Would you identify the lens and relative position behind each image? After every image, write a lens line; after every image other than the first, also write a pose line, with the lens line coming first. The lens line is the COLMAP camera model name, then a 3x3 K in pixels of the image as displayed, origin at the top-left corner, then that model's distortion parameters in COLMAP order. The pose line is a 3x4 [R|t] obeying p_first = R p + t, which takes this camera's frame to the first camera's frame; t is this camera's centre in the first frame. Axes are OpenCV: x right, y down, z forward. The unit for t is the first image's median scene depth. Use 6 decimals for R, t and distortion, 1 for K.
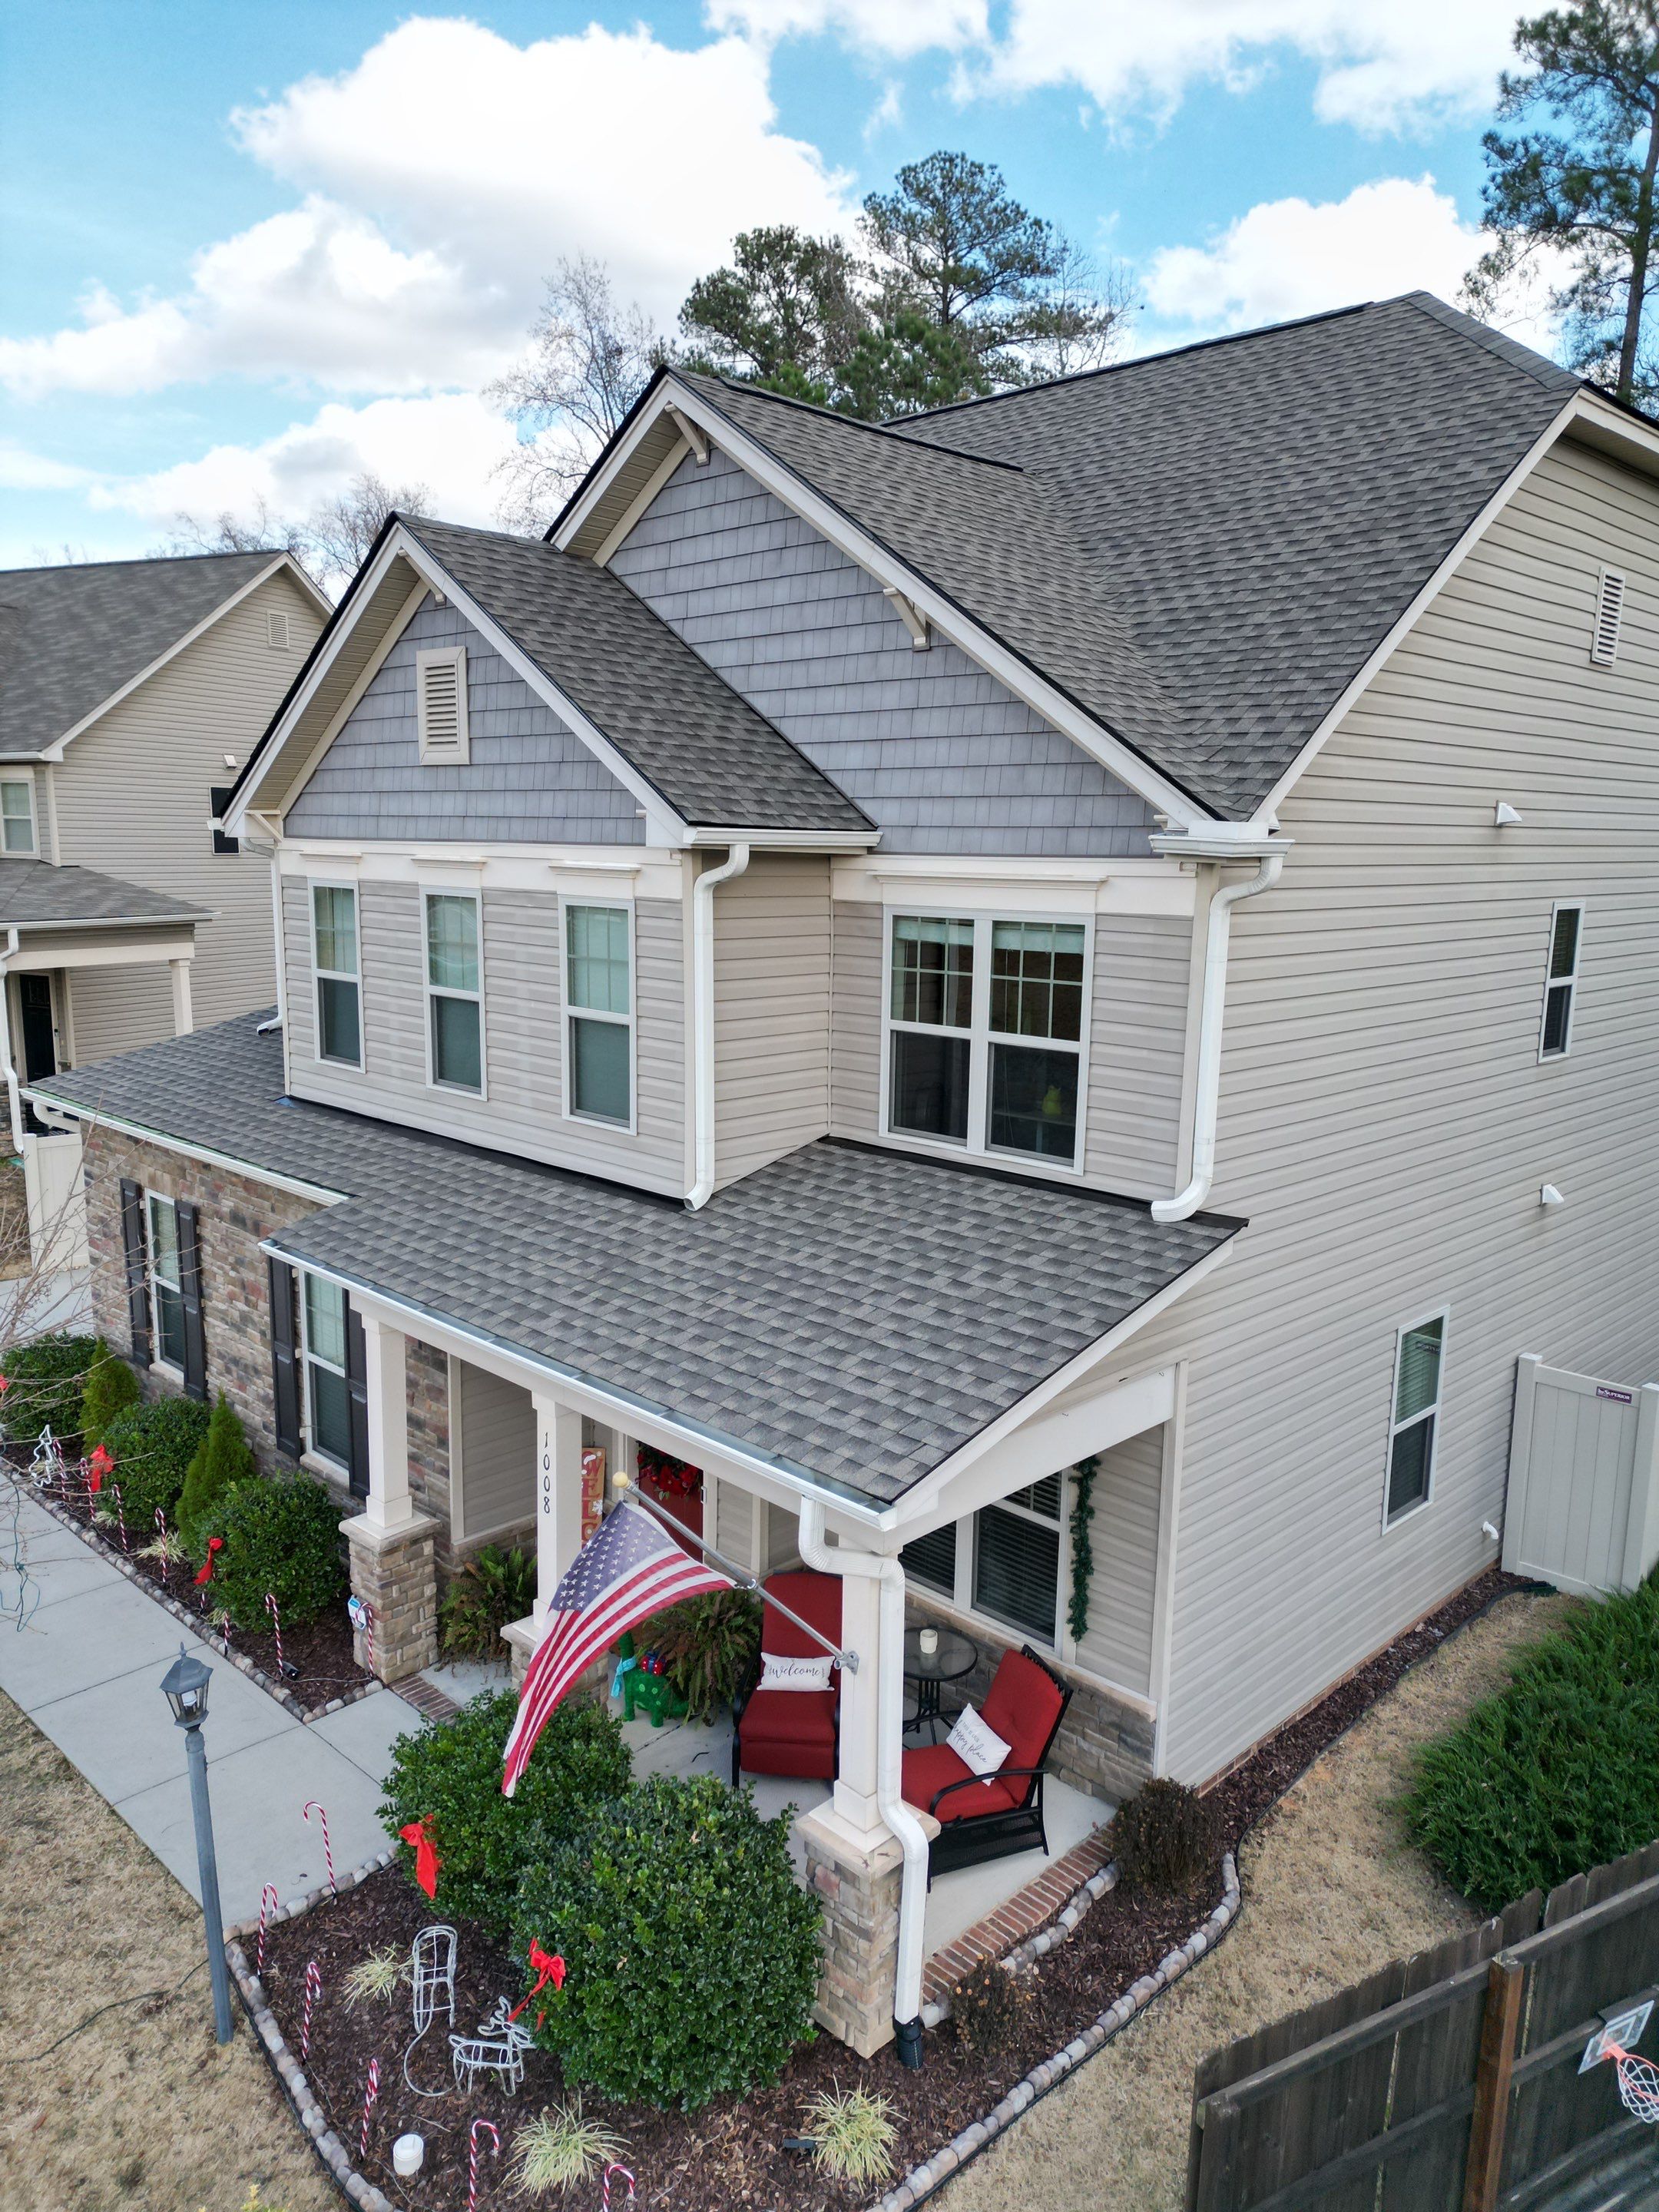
lens RADIAL K [[1537.1, 0, 820.2], [0, 1537.1, 1112.1], [0, 0, 1]] dist [0.065086, -0.045820]
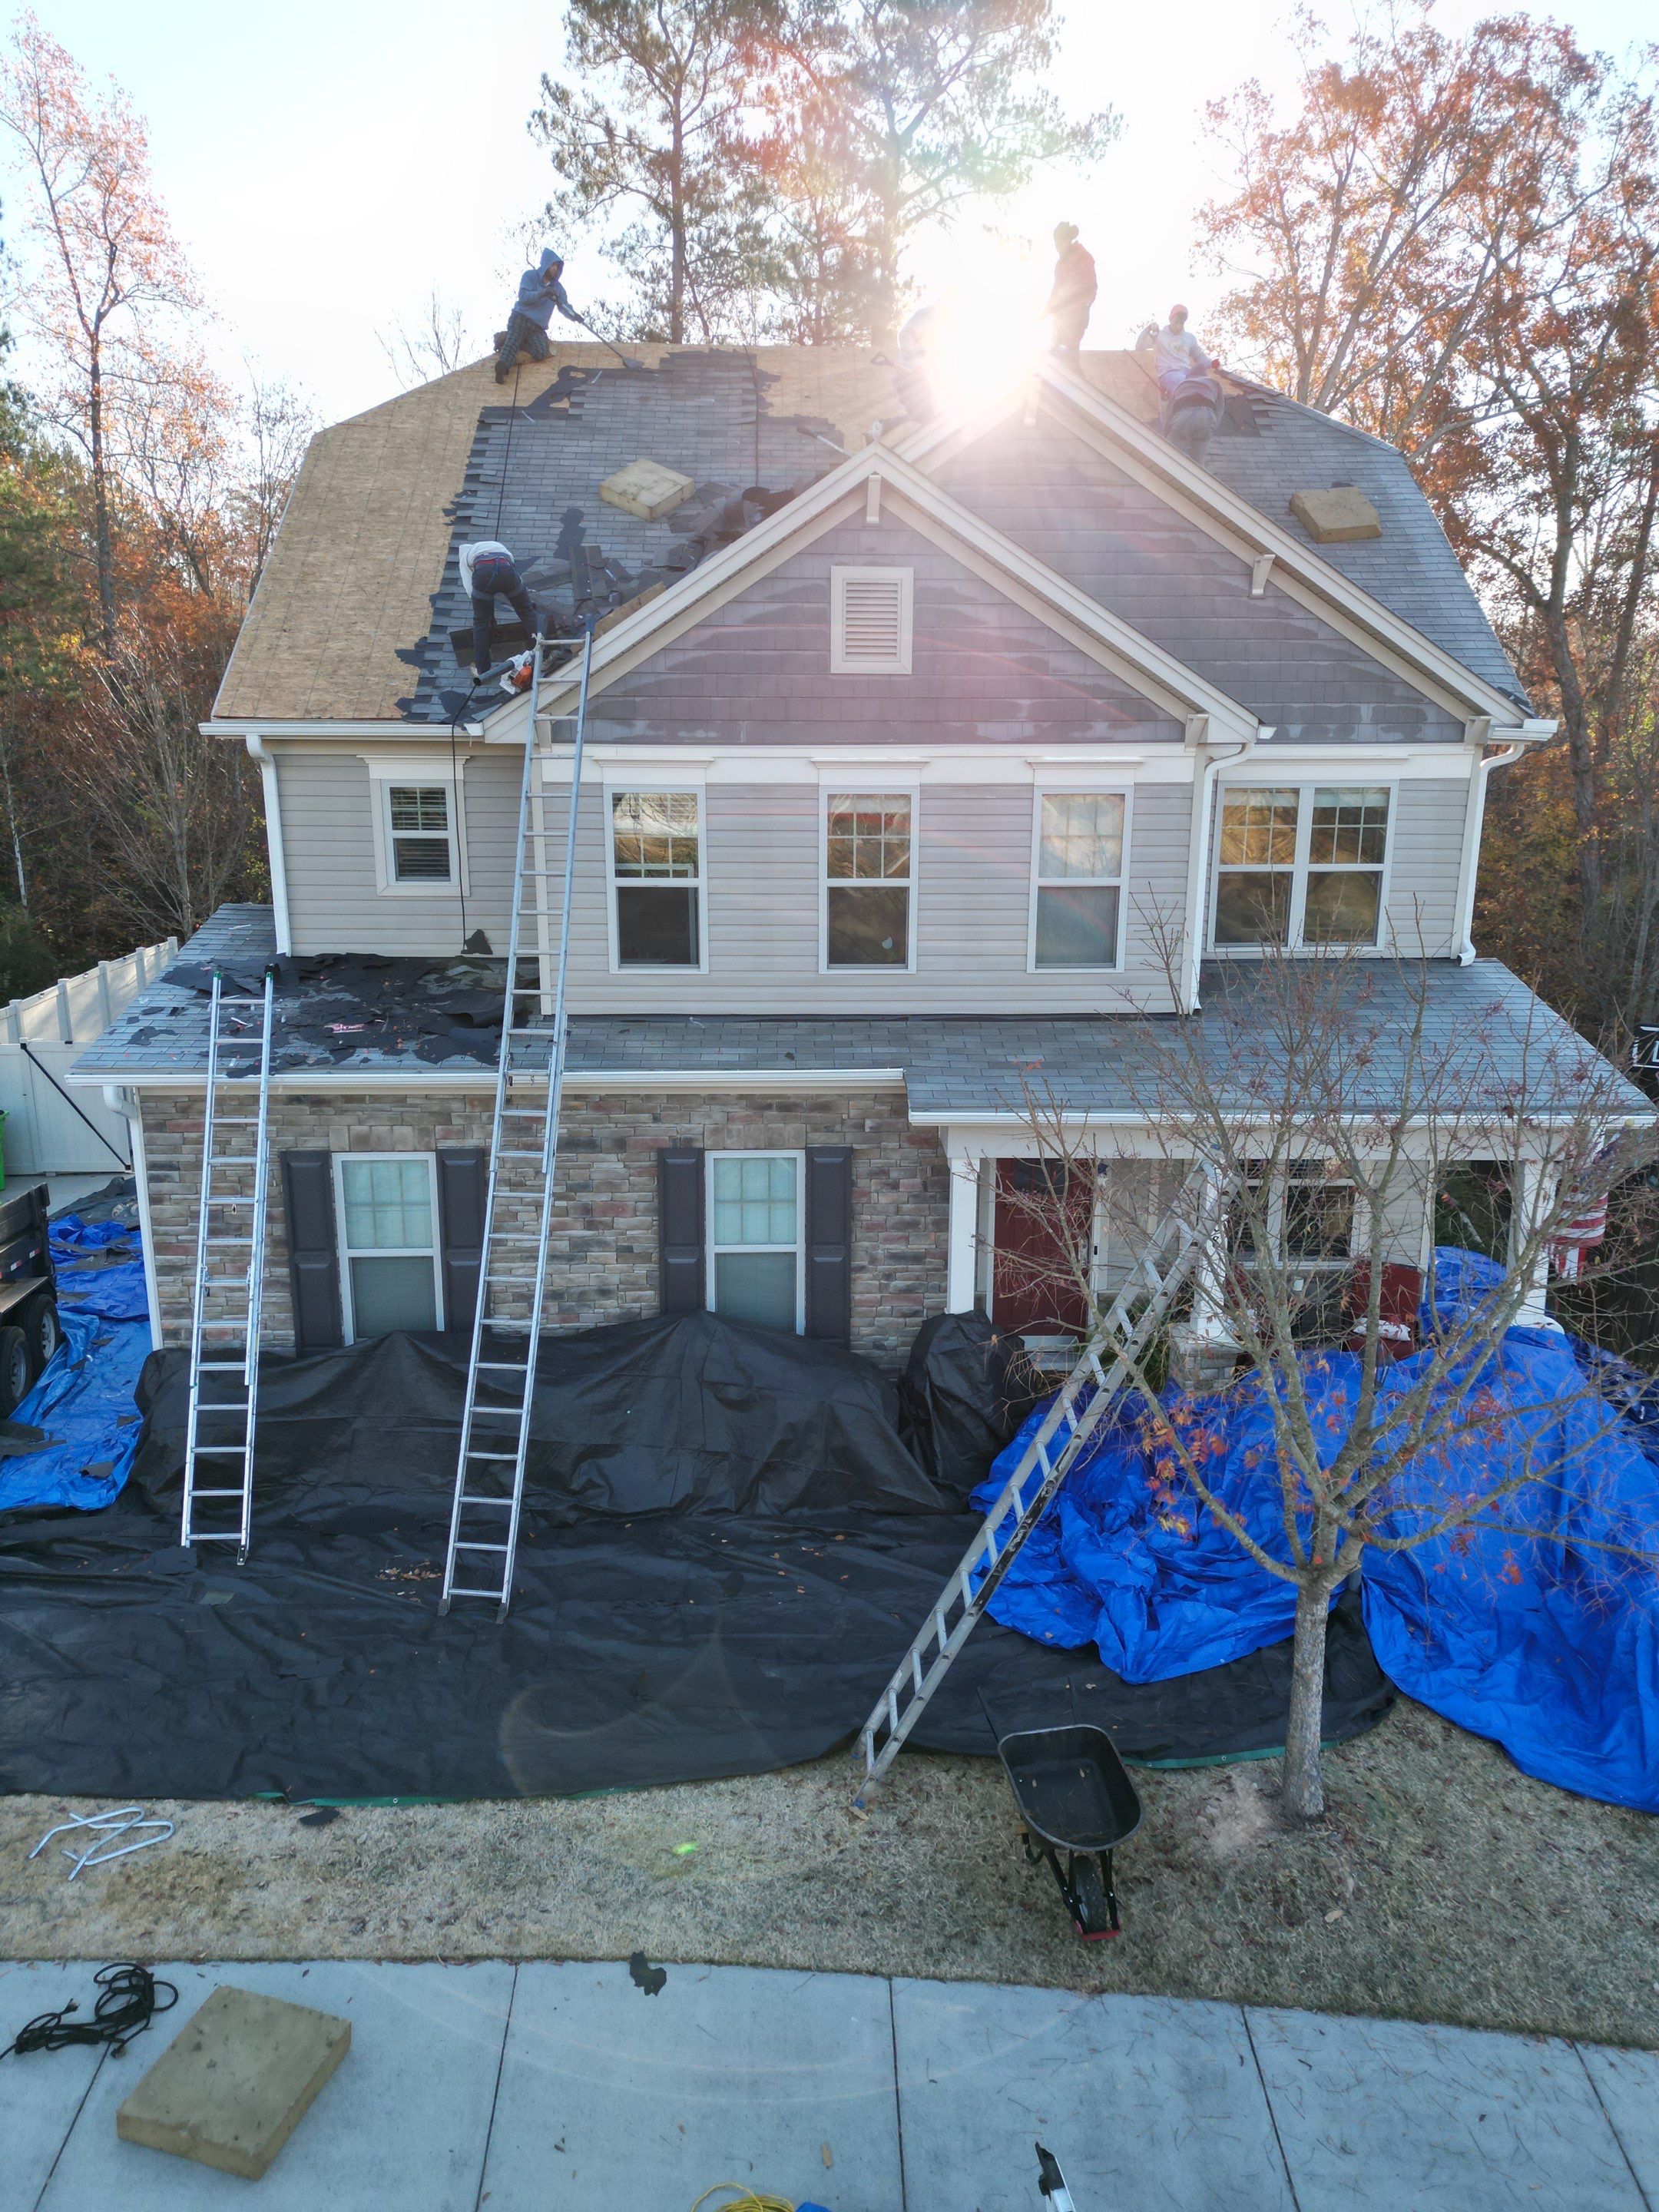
lens RADIAL K [[1528.1, 0, 829.5], [0, 1528.1, 1106.0], [0, 0, 1]] dist [0.079702, -0.070197]
pose [[0.679876, -0.187456, 0.708963, -1.097690], [0.135928, 0.982237, 0.129360, -0.065922], [-0.720619, 0.008420, 0.693280, 0.258979]]
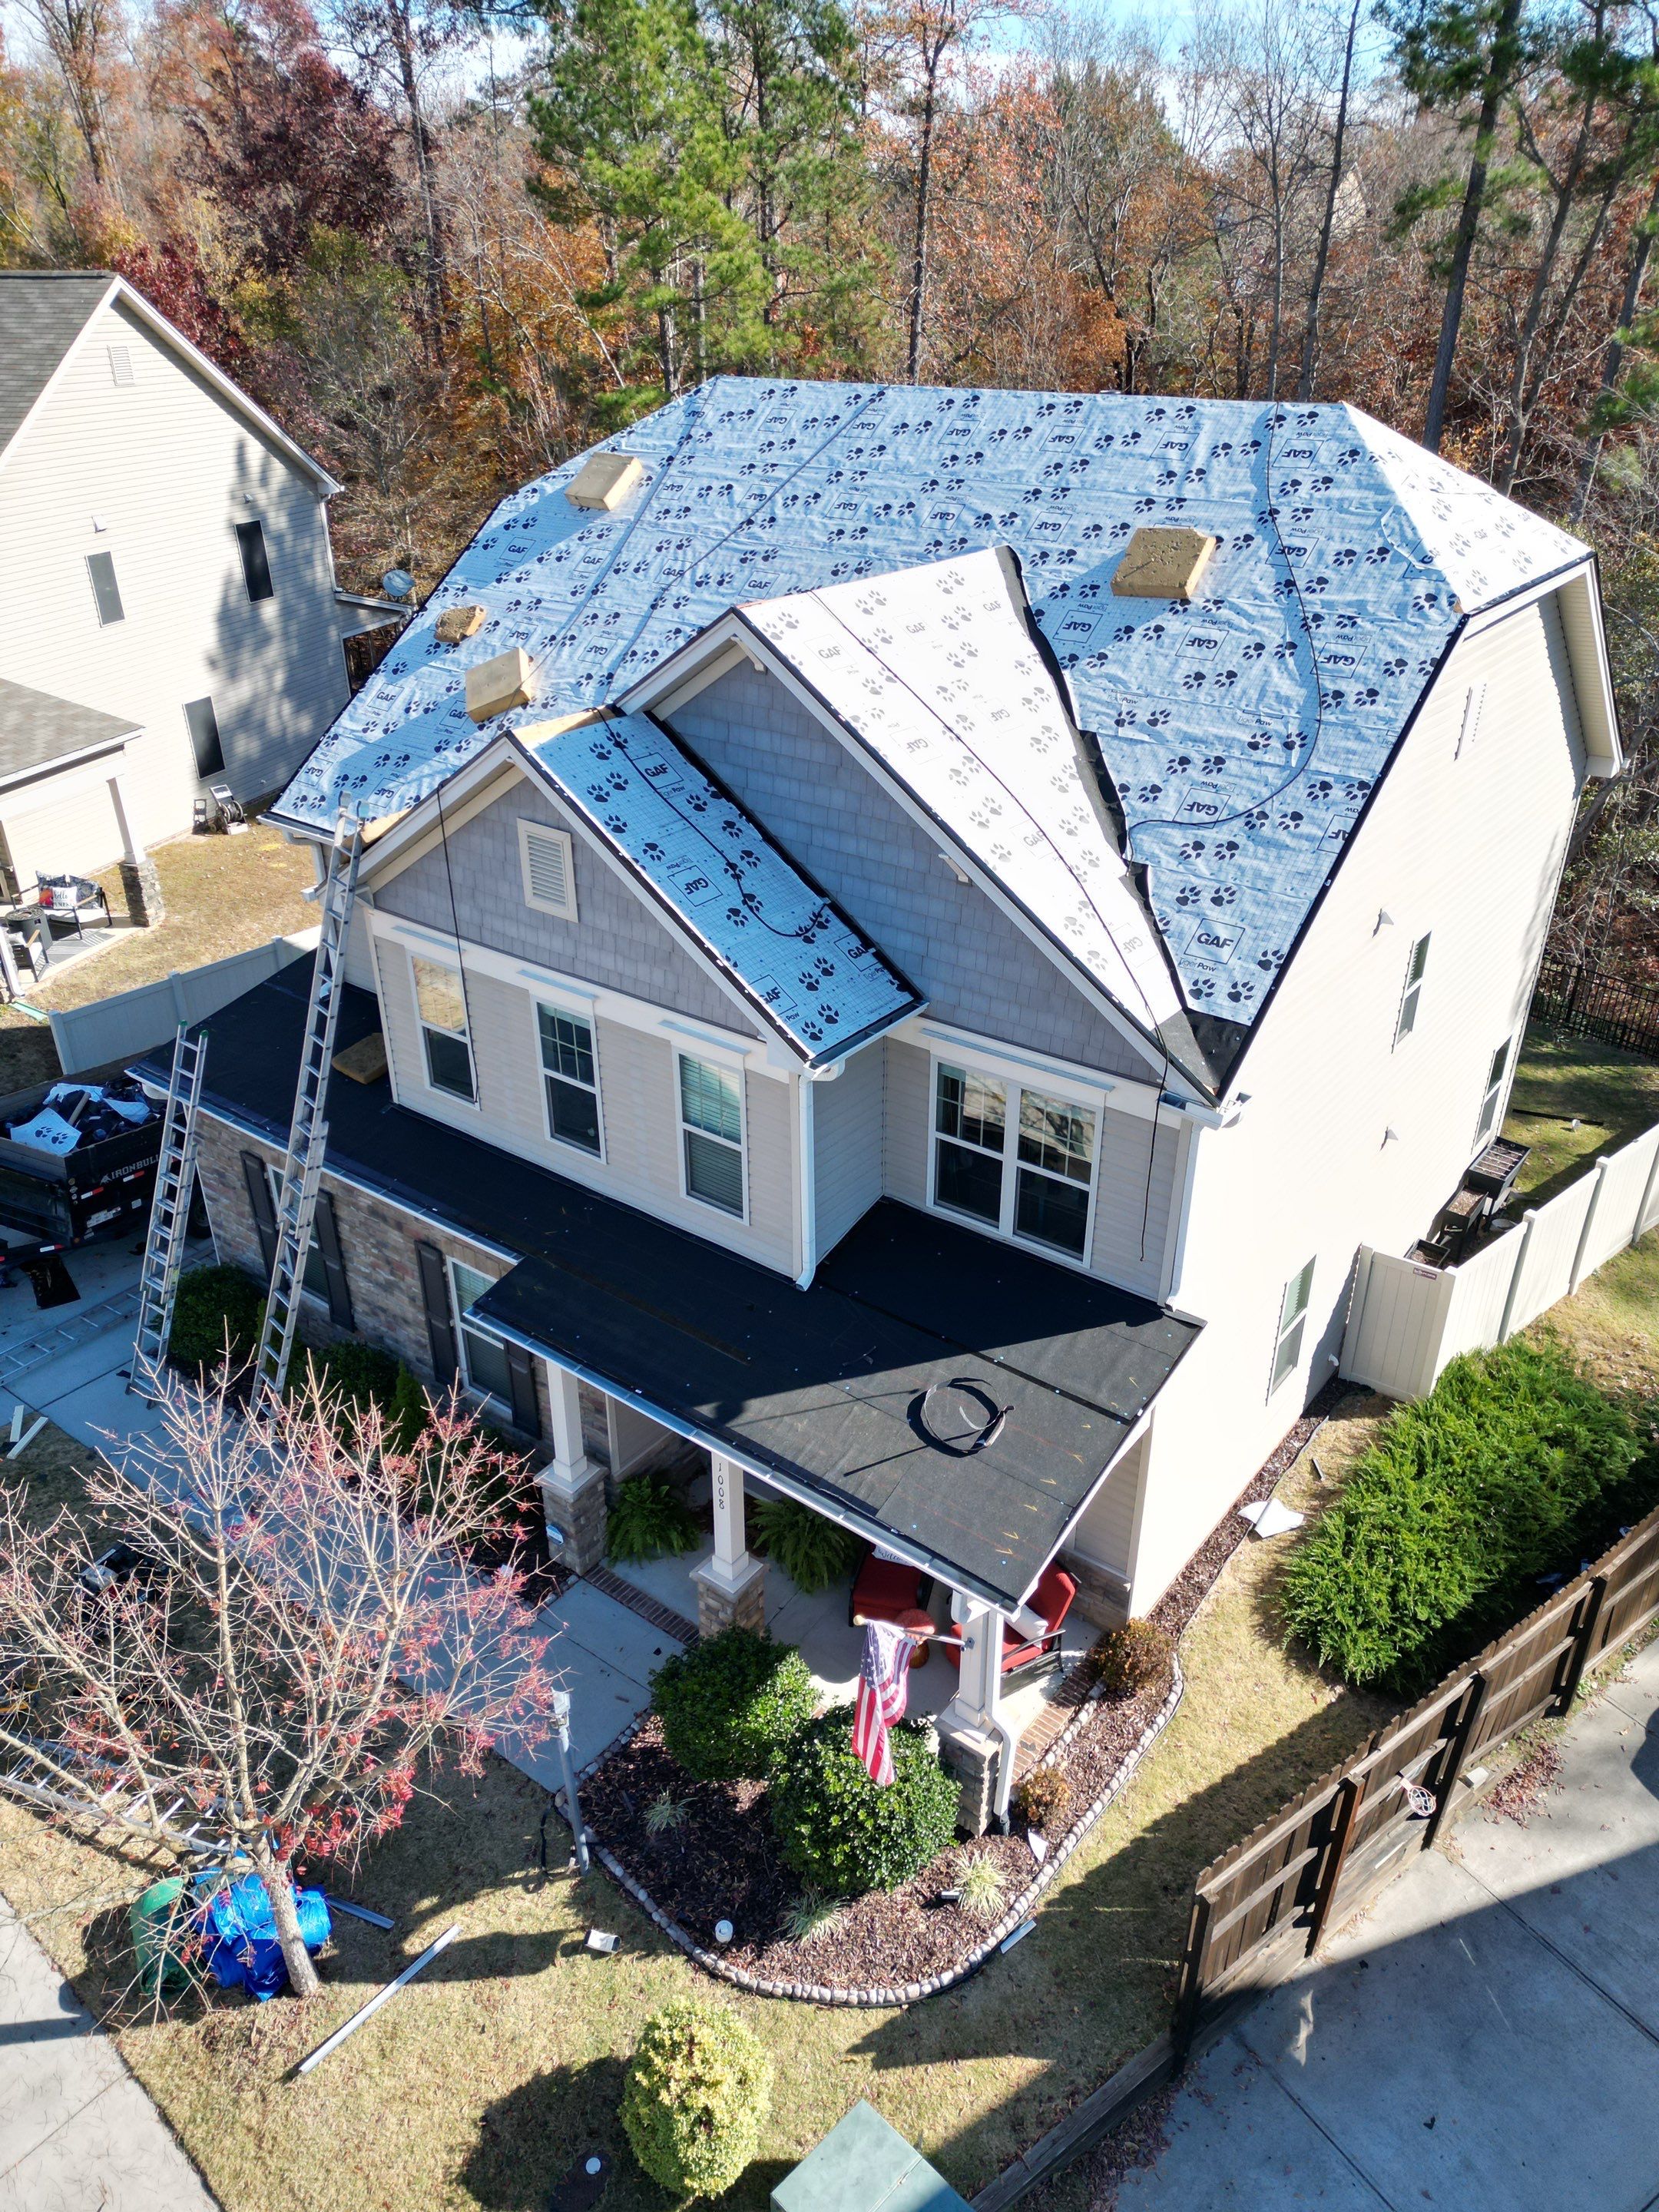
lens RADIAL K [[1516.4, 0, 830.3], [0, 1516.4, 1101.3], [0, 0, 1]] dist [0.087607, -0.096646]
pose [[0.991223, -0.078418, 0.106436, -0.163919], [0.041294, 0.948452, 0.314218, -0.448266], [-0.125589, -0.307065, 0.943365, -0.193011]]
